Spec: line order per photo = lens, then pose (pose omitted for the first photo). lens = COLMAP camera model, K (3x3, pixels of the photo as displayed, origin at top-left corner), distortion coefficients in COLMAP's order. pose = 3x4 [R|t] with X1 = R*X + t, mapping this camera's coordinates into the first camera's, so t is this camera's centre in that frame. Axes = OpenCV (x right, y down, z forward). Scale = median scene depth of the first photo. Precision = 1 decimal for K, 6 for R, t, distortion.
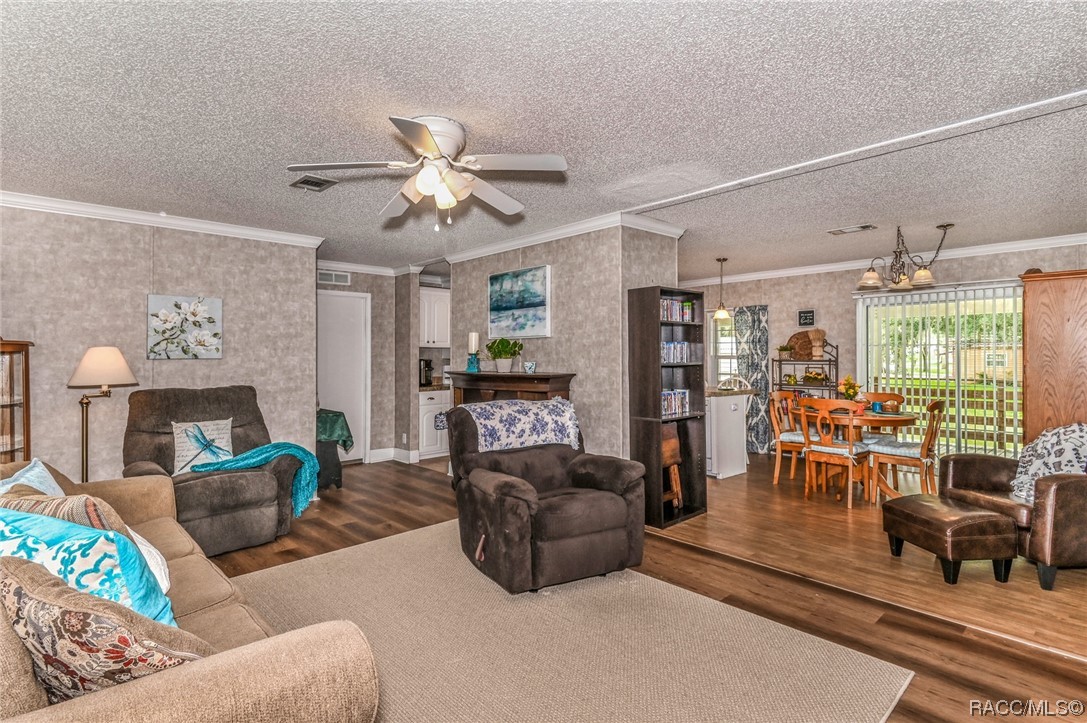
lens RADIAL K [[546.3, 0, 543.2], [0, 546.3, 359.2], [0, 0, 1]] dist [-0.002785, -0.000073]
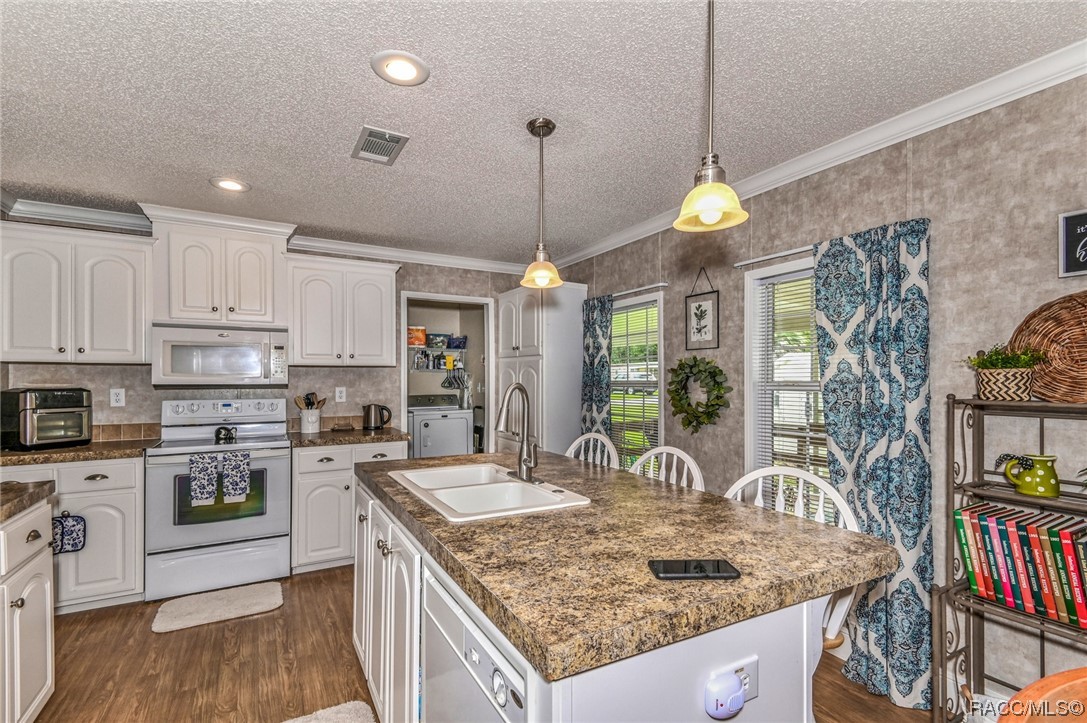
lens RADIAL K [[503.0, 0, 549.4], [0, 503.0, 380.1], [0, 0, 1]] dist [-0.002855, -0.000755]
pose [[0.971478, 0.002148, -0.237119, 0.272985], [-0.000154, 0.999964, 0.008428, -0.010955], [0.237128, -0.008151, 0.971444, 0.679179]]
